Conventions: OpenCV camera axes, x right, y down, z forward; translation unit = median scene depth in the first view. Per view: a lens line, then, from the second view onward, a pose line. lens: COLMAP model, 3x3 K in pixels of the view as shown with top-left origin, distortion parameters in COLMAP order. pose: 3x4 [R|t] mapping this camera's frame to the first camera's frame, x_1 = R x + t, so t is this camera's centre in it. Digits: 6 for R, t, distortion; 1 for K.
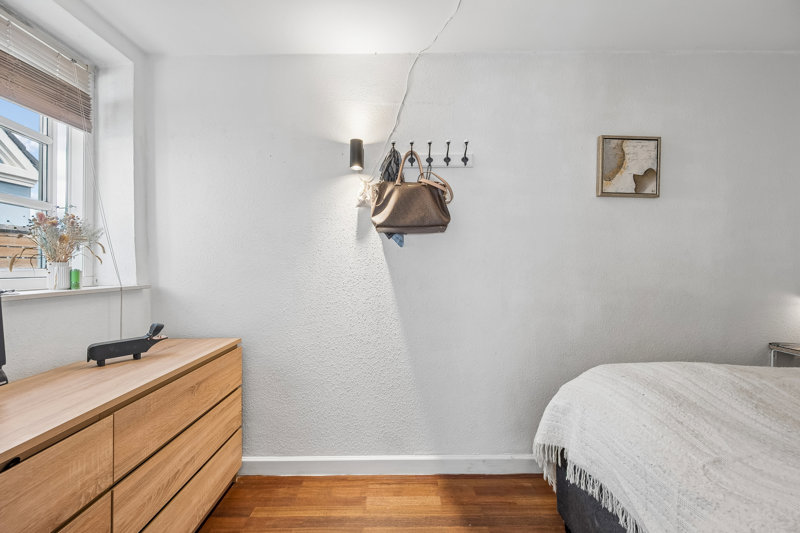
lens RADIAL K [[329.3, 0, 400.0], [0, 329.3, 266.5], [0, 0, 1]] dist [0.001055, -0.000002]
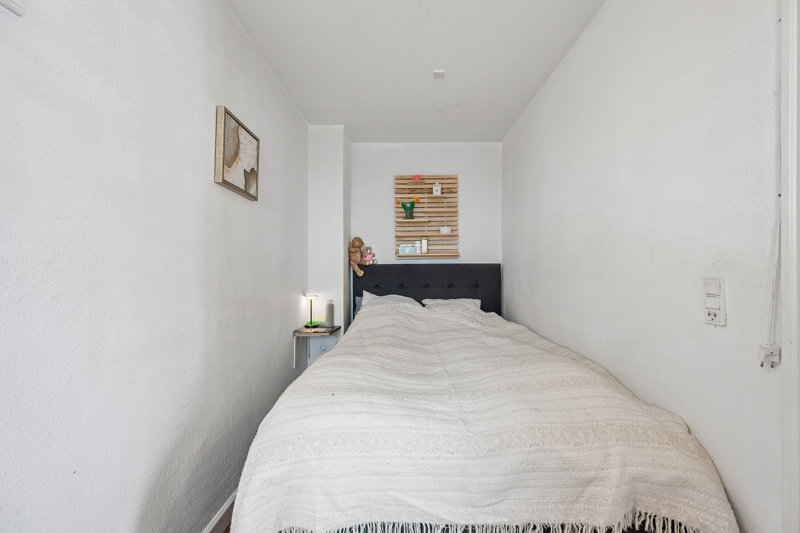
lens RADIAL K [[329.3, 0, 400.0], [0, 329.3, 266.5], [0, 0, 1]] dist [0.001055, -0.000002]
pose [[-0.008240, 0.005006, 0.999954, -0.176165], [0.005218, 0.999974, -0.004963, -0.012550], [-0.999952, 0.005177, -0.008266, 0.599426]]
